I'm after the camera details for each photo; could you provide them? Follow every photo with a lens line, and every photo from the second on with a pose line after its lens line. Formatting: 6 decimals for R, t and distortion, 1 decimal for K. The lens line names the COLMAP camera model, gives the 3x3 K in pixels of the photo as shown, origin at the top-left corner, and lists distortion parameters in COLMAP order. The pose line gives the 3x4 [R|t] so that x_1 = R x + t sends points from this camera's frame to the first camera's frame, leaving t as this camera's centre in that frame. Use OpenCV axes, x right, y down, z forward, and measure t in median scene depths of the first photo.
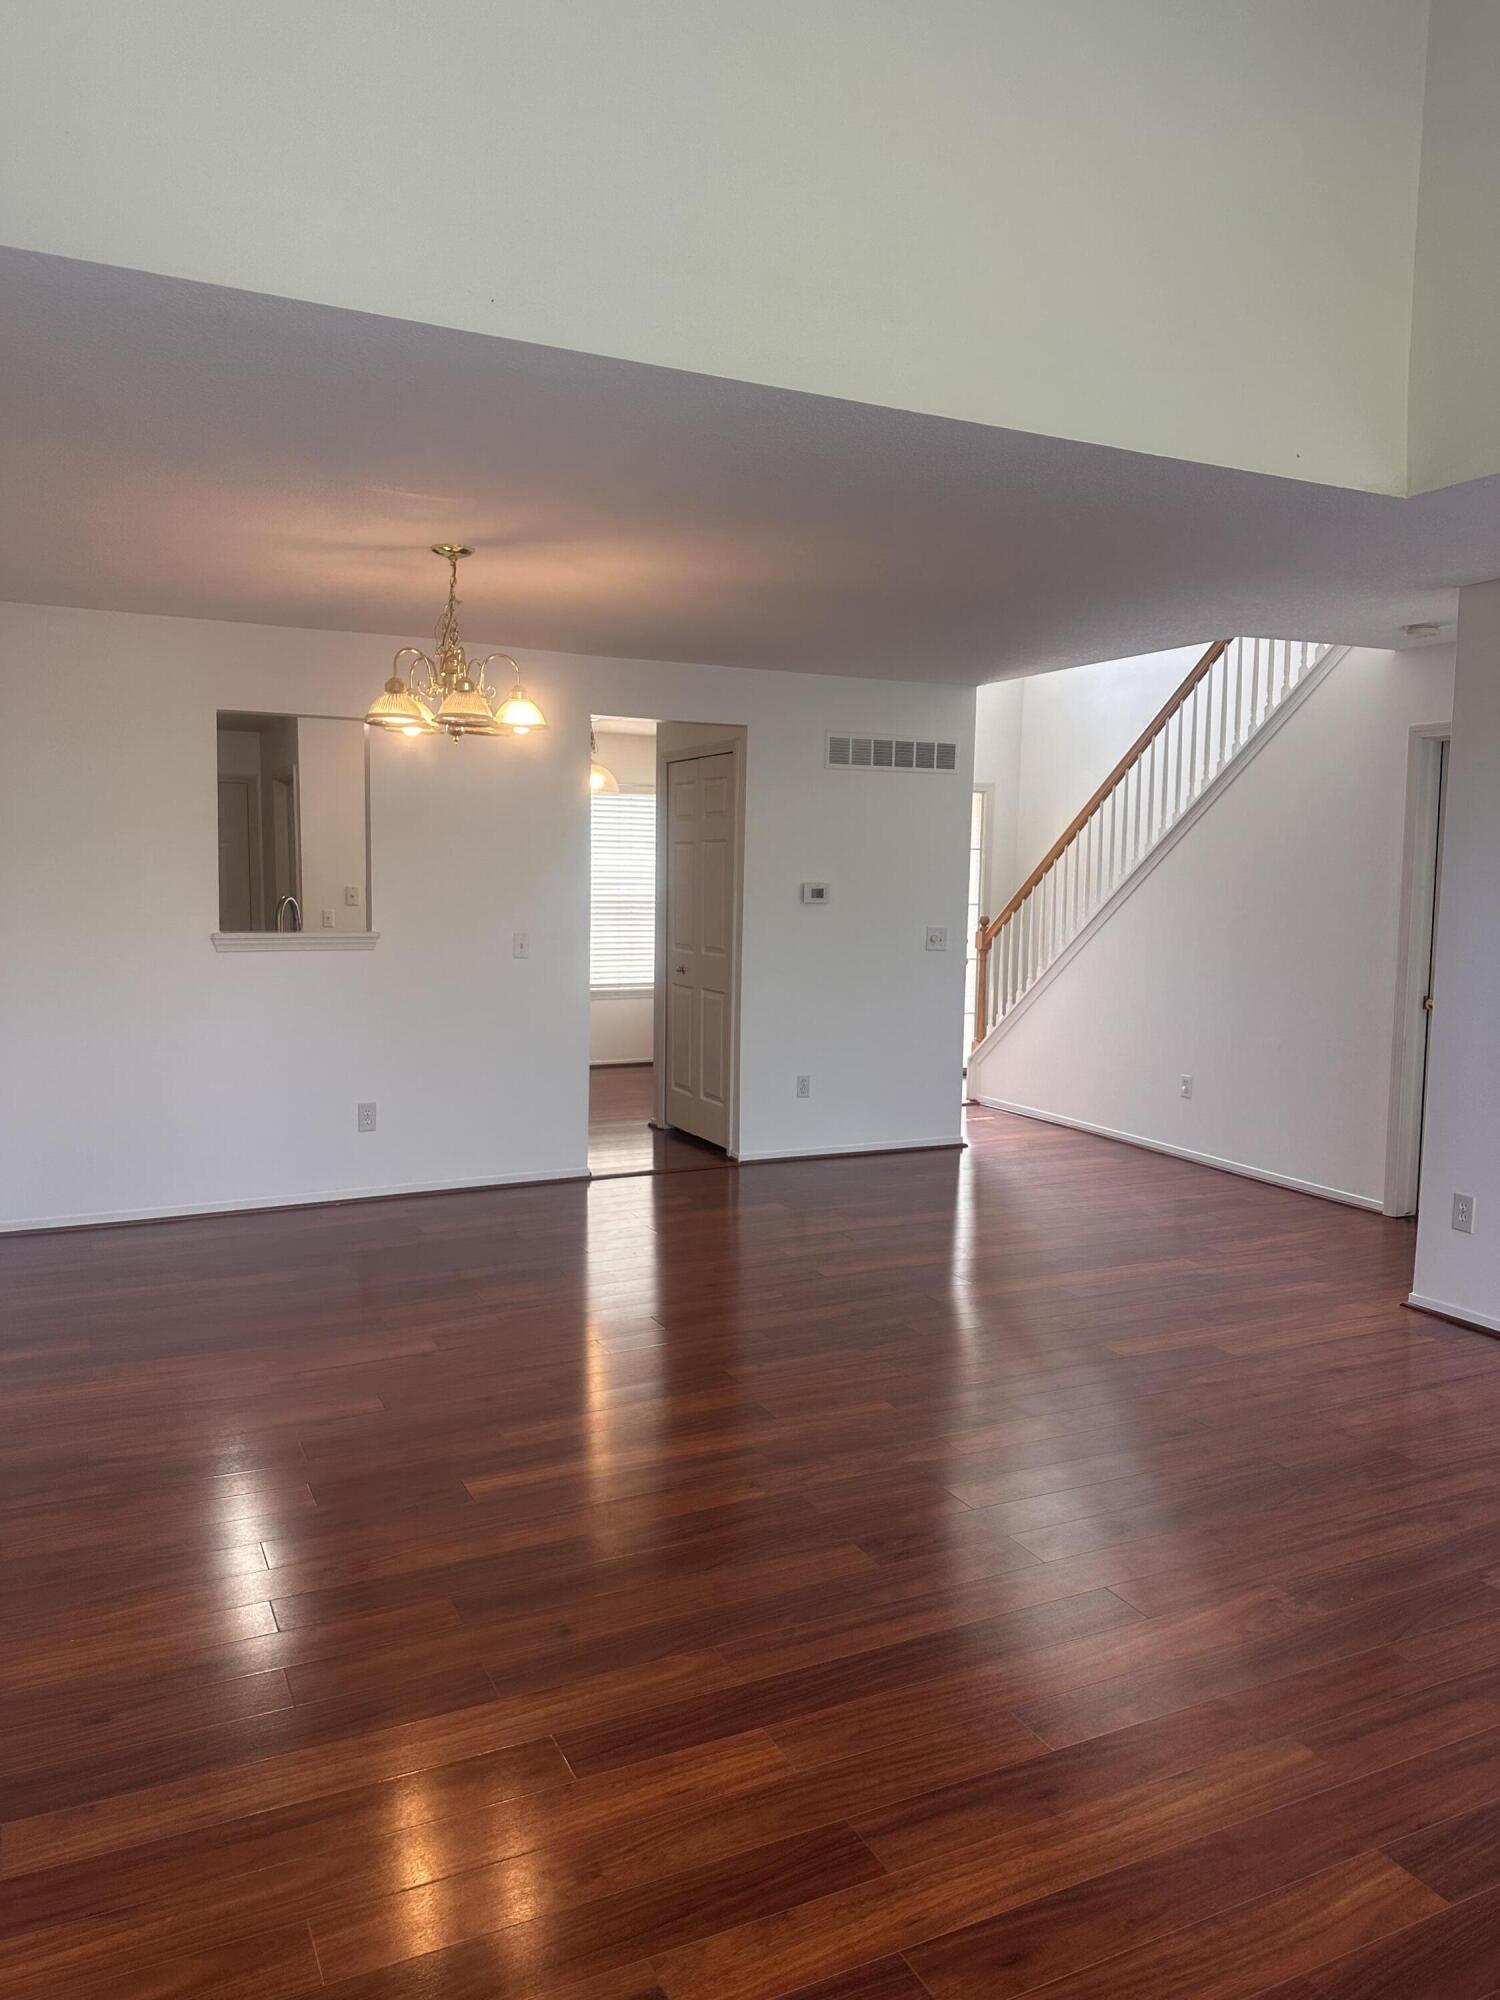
lens RADIAL K [[1392.1, 0, 750.0], [0, 1392.1, 1000.0], [0, 0, 1]] dist [0.125562, -0.167239]
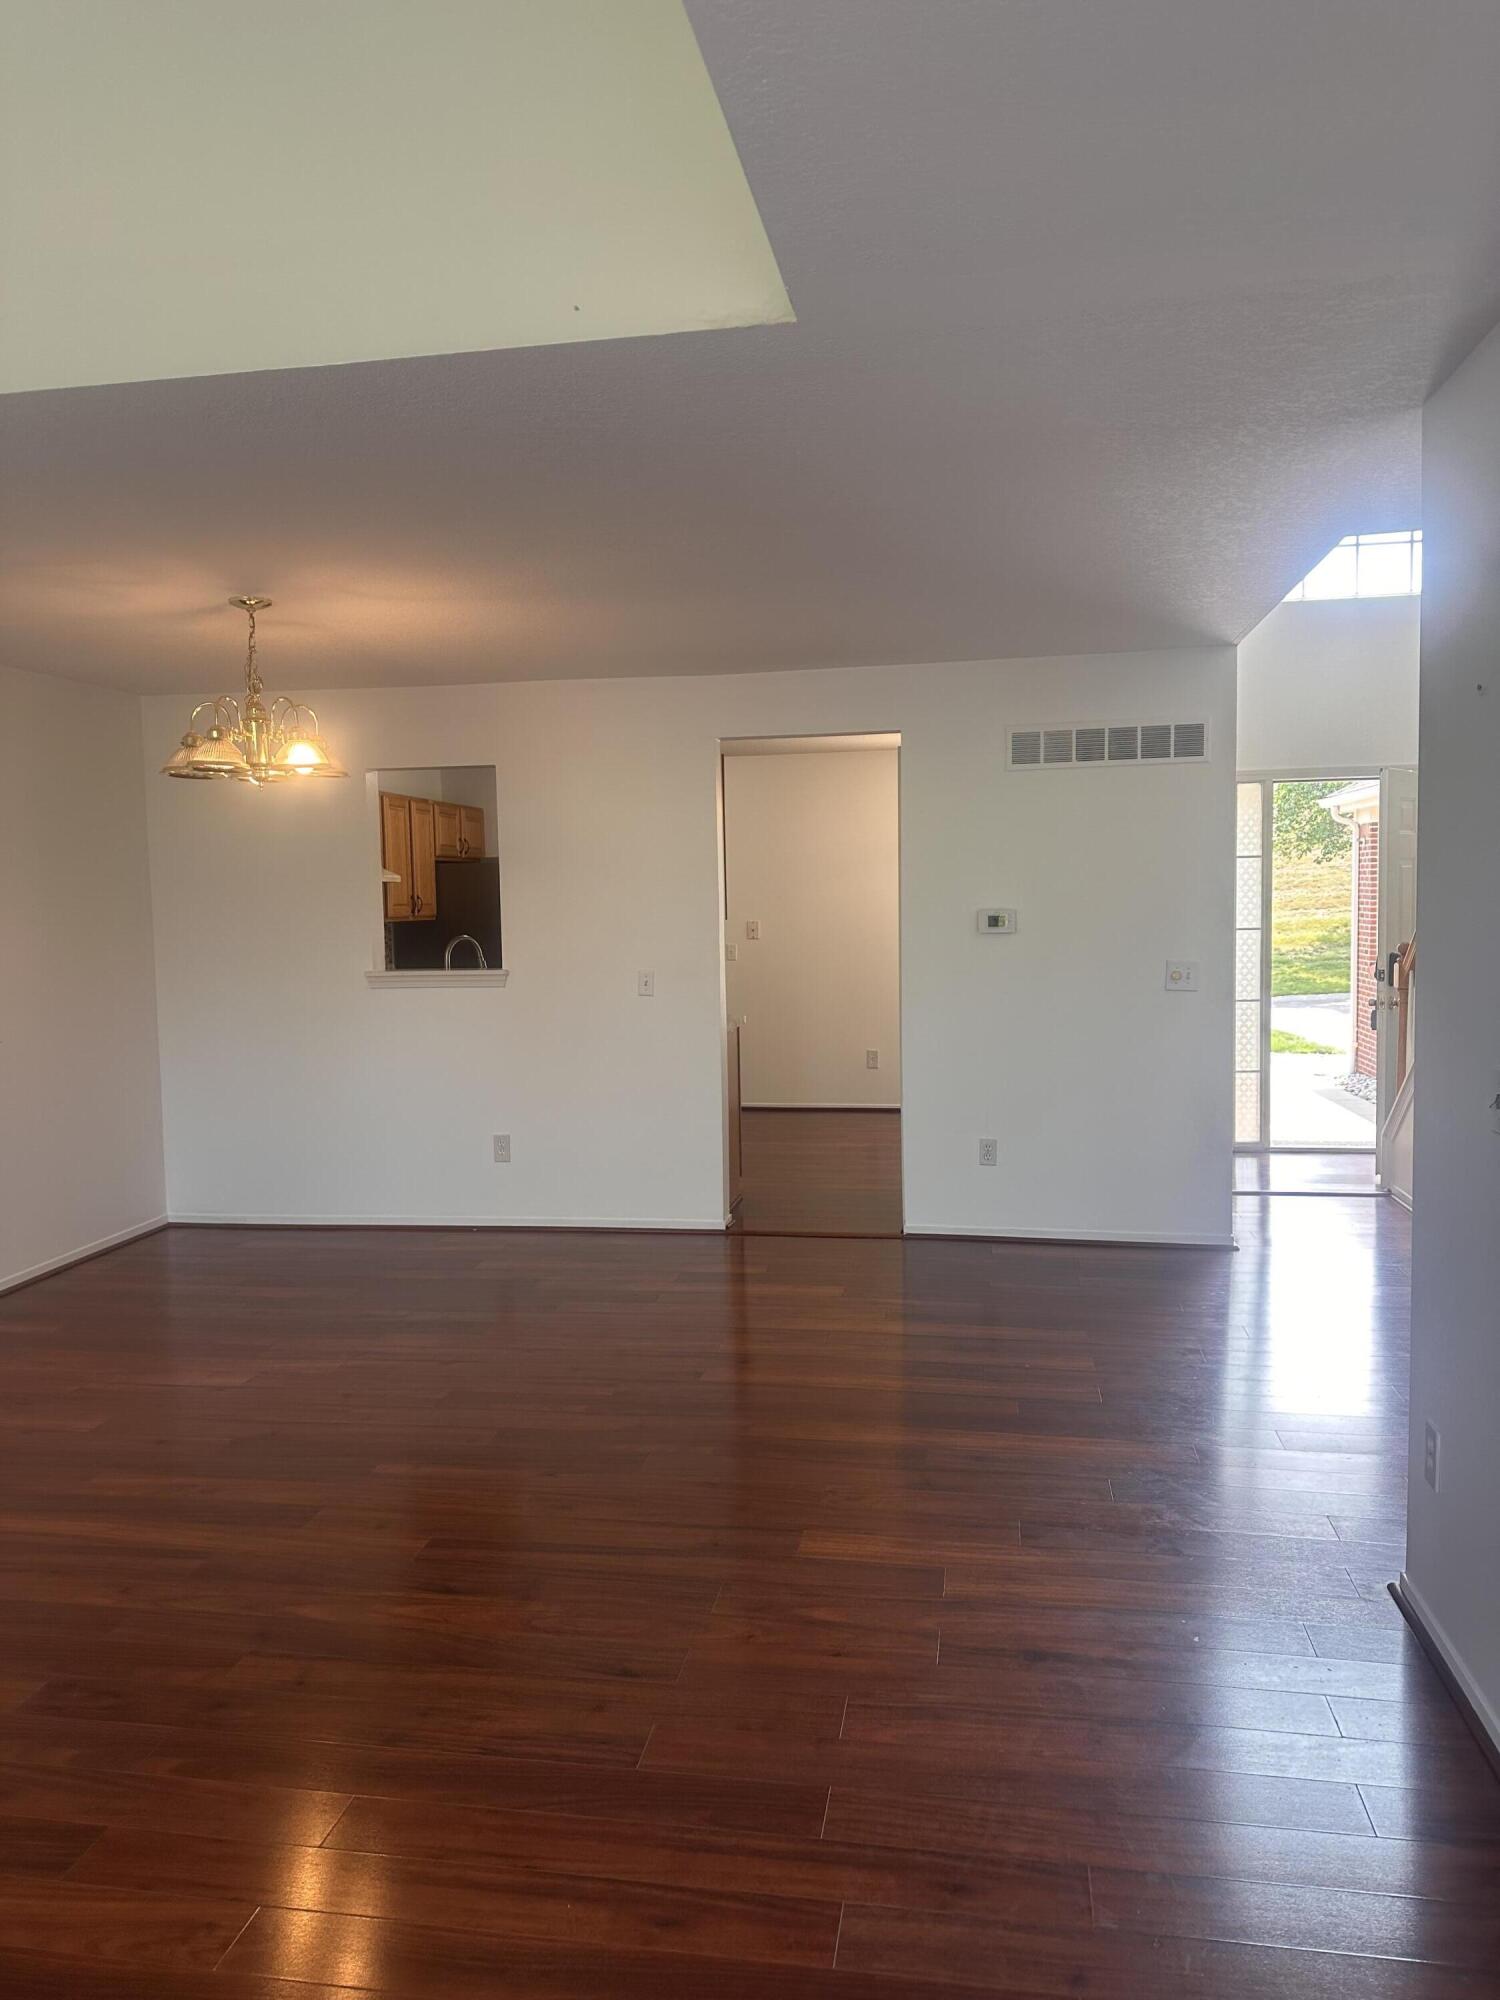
lens RADIAL K [[1392.1, 0, 750.0], [0, 1392.1, 1000.0], [0, 0, 1]] dist [0.125562, -0.167239]
pose [[0.810527, 0.014058, -0.585533, 0.419758], [-0.023571, 0.999685, -0.008627, -0.018860], [0.585227, 0.020794, 0.810603, 0.238514]]
